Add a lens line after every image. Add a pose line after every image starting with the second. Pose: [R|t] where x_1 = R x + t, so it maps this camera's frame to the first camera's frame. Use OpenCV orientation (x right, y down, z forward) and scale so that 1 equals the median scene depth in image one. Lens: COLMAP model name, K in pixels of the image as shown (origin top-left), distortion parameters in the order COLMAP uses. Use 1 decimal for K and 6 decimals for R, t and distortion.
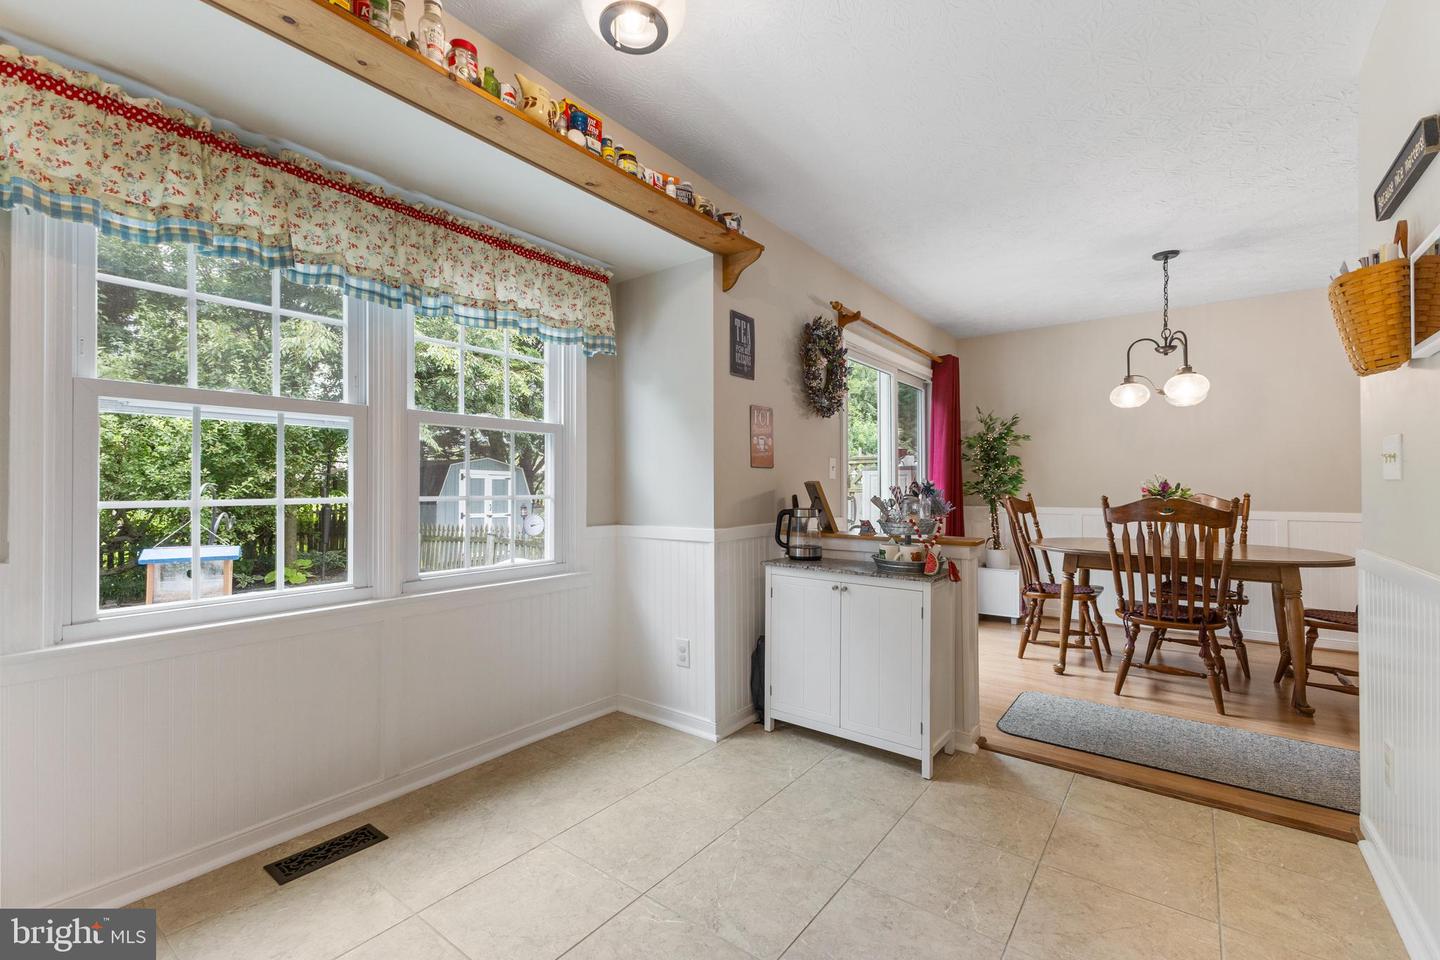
lens RADIAL K [[619.5, 0, 719.4], [0, 619.5, 478.9], [0, 0, 1]] dist [0.016446, -0.004897]
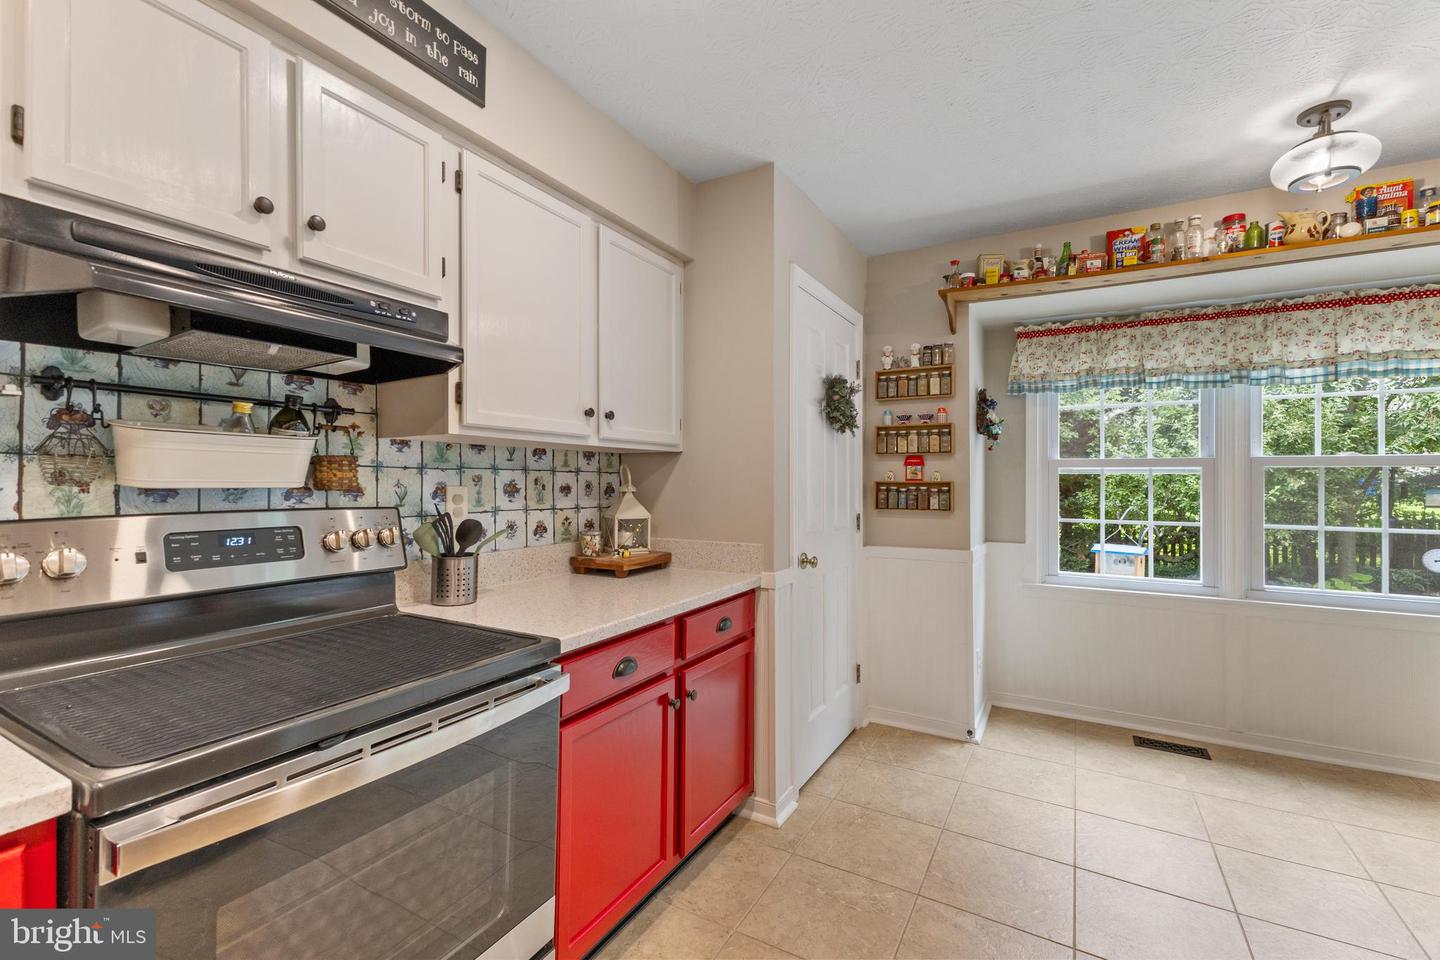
lens RADIAL K [[619.5, 0, 719.4], [0, 619.5, 478.9], [0, 0, 1]] dist [0.016446, -0.004897]
pose [[0.128319, -0.000501, -0.991733, 0.693530], [0.004898, 0.999988, 0.000128, -0.076306], [0.991721, -0.004874, 0.128320, -0.287725]]
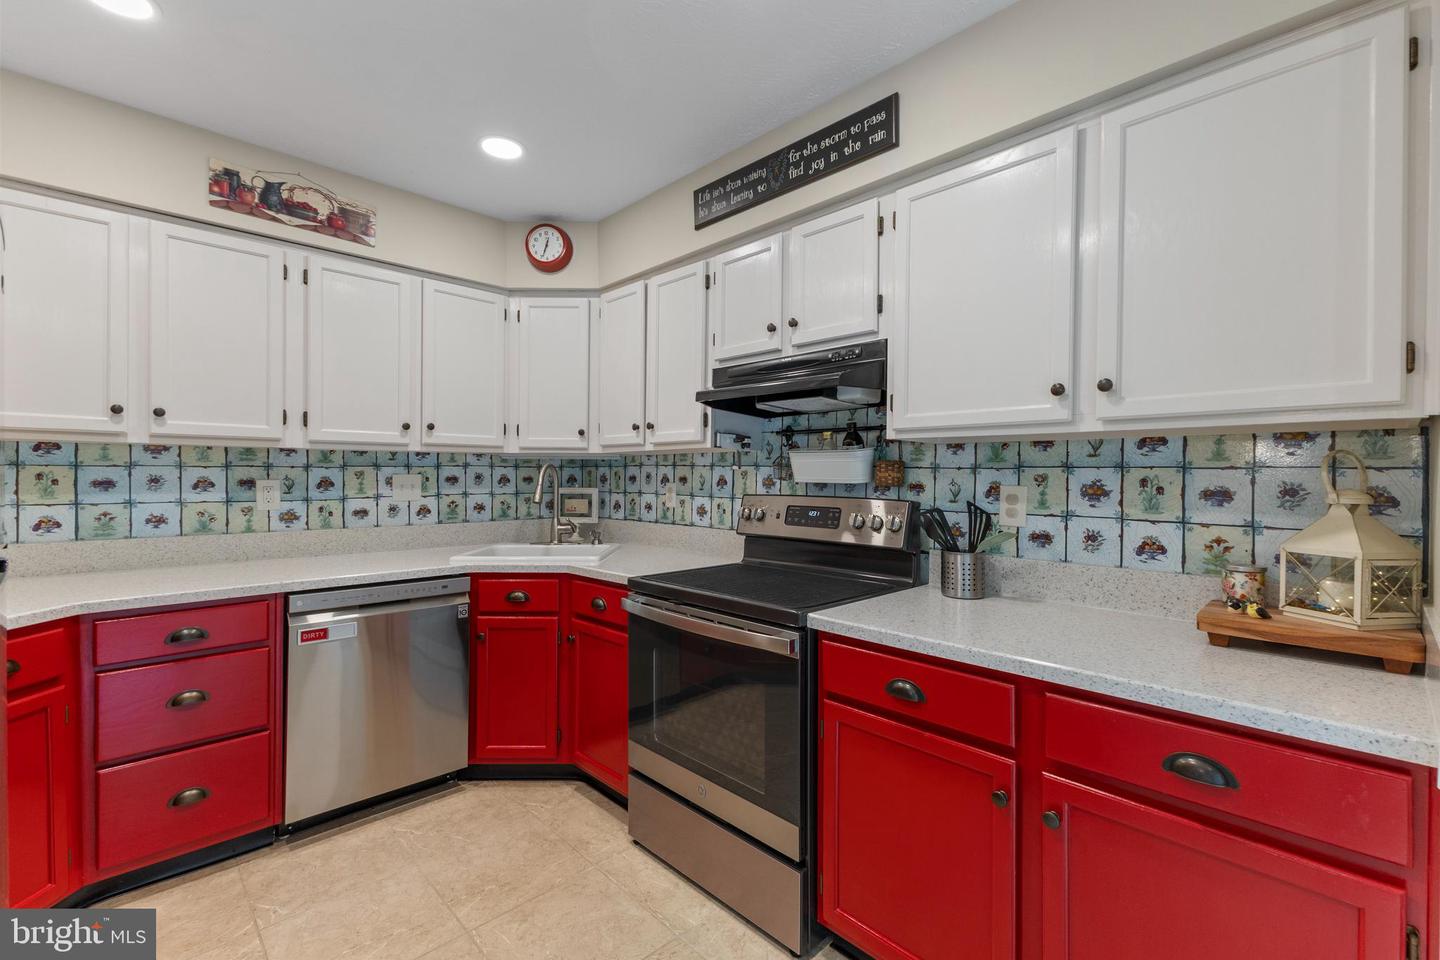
lens RADIAL K [[619.5, 0, 719.4], [0, 619.5, 478.9], [0, 0, 1]] dist [0.016446, -0.004897]
pose [[-0.988410, -0.010335, 0.151453, 0.038156], [-0.011629, 0.999903, -0.007661, -0.065905], [-0.151360, -0.009334, -0.988435, 0.373248]]
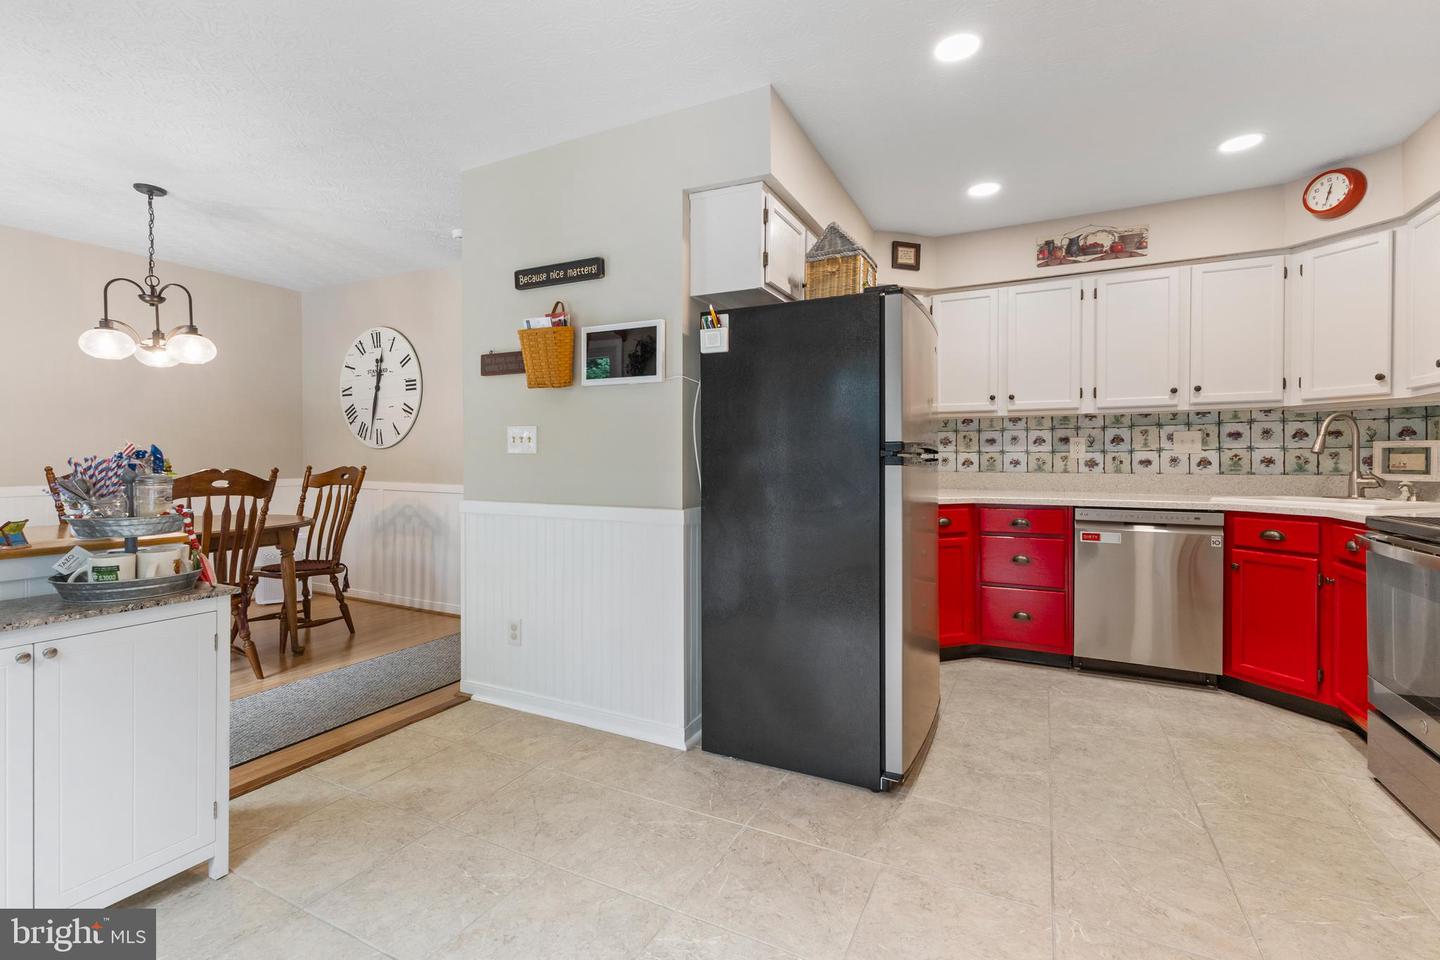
lens RADIAL K [[643.7, 0, 713.6], [0, 643.7, 459.5], [0, 0, 1]] dist [0.012931, -0.000166]
pose [[-0.176894, -0.005117, 0.984217, -0.516531], [-0.012374, 0.999919, 0.002975, 0.005065], [-0.984152, -0.011653, -0.176943, 0.636851]]
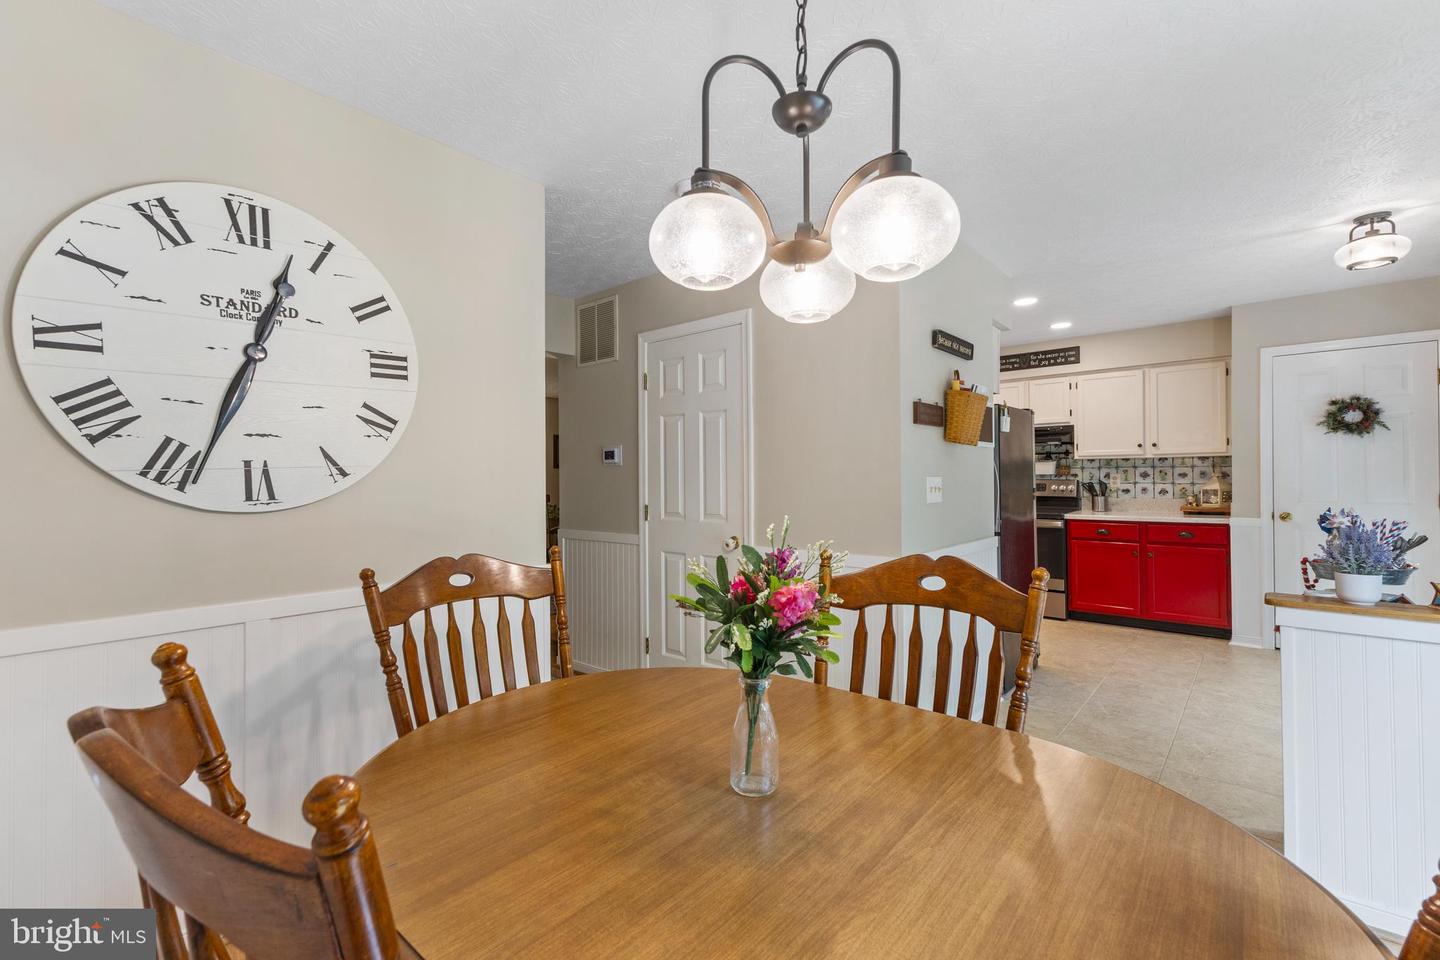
lens RADIAL K [[619.5, 0, 719.4], [0, 619.5, 478.9], [0, 0, 1]] dist [0.016446, -0.004897]
pose [[-0.997324, 0.010422, 0.072361, 1.201759], [0.009941, 0.999926, -0.006995, -0.044713], [-0.072428, -0.006257, -0.997354, 2.126586]]
